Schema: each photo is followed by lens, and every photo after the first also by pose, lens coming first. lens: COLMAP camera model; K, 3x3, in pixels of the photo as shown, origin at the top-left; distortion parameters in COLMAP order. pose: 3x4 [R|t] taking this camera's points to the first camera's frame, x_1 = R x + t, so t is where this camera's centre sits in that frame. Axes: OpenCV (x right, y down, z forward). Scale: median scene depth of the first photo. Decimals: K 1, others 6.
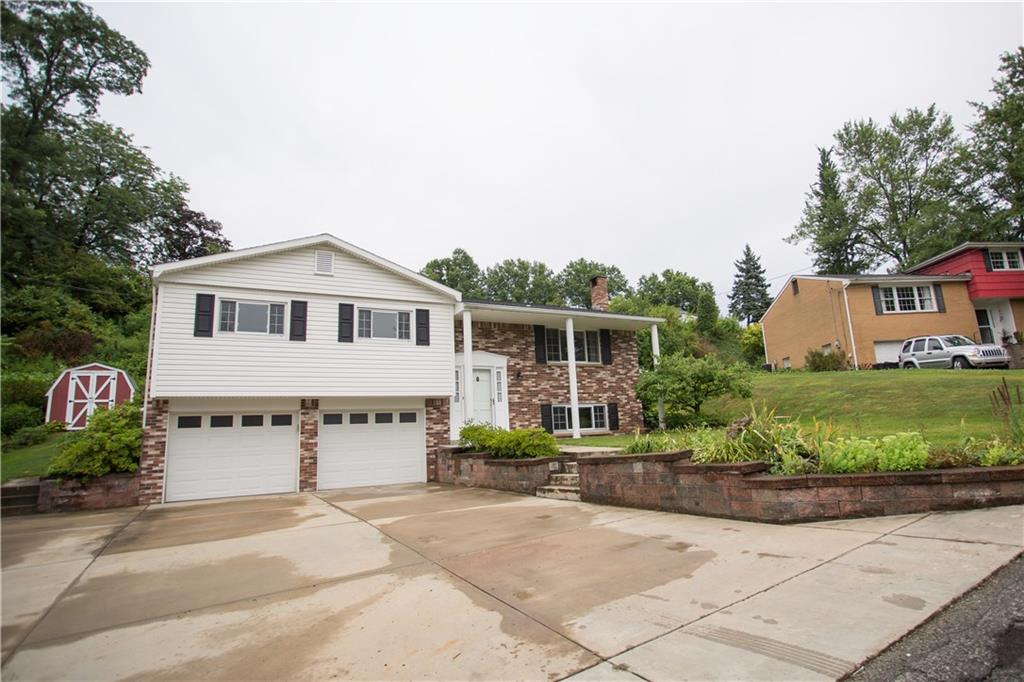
lens RADIAL K [[550.5, 0, 537.0], [0, 550.5, 328.1], [0, 0, 1]] dist [-0.026085, 0.012805]
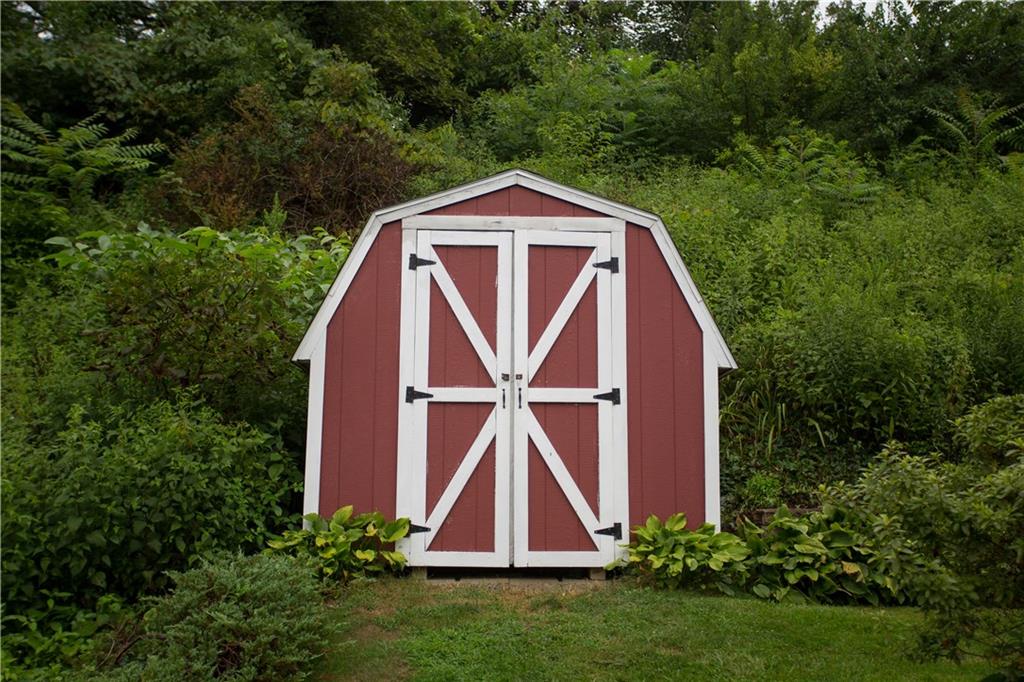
lens RADIAL K [[1080.3, 0, 515.9], [0, 1080.3, 343.4], [0, 0, 1]] dist [-0.005288, 0.000000]
pose [[0.891289, -0.010873, -0.453305, -0.715712], [0.031552, 0.998776, 0.038080, 0.112983], [0.452337, -0.048243, 0.890542, 0.758413]]
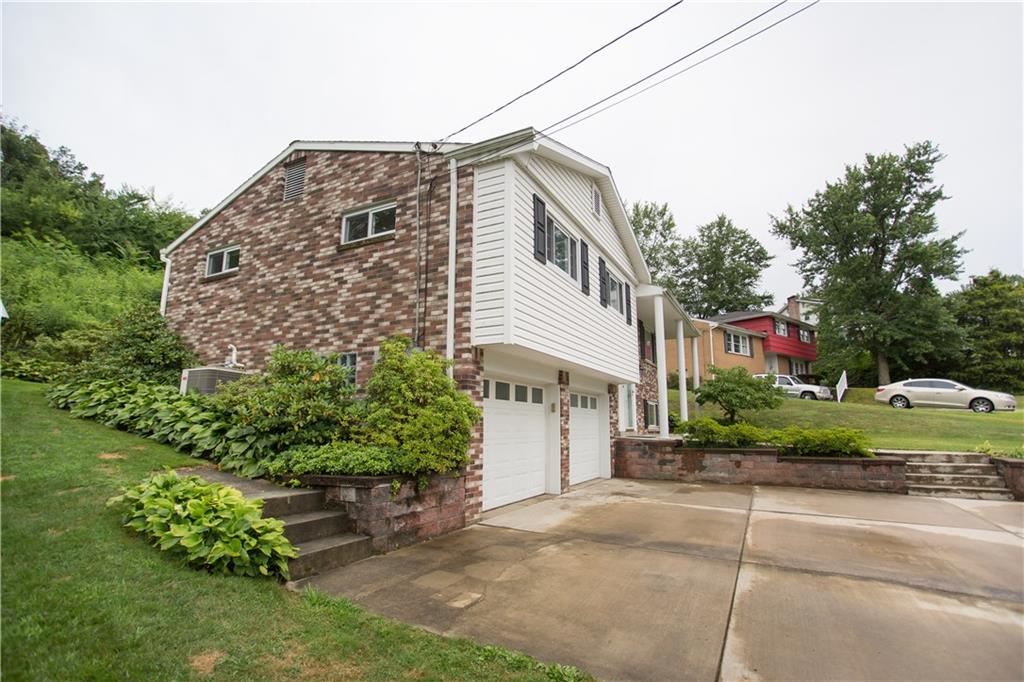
lens RADIAL K [[483.2, 0, 510.3], [0, 483.2, 339.8], [0, 0, 1]] dist [-0.024304, 0.003484]
pose [[0.839496, 0.150518, 0.522102, -0.605846], [-0.159267, 0.986827, -0.028406, 0.084584], [-0.519499, -0.059307, 0.852410, 0.337516]]
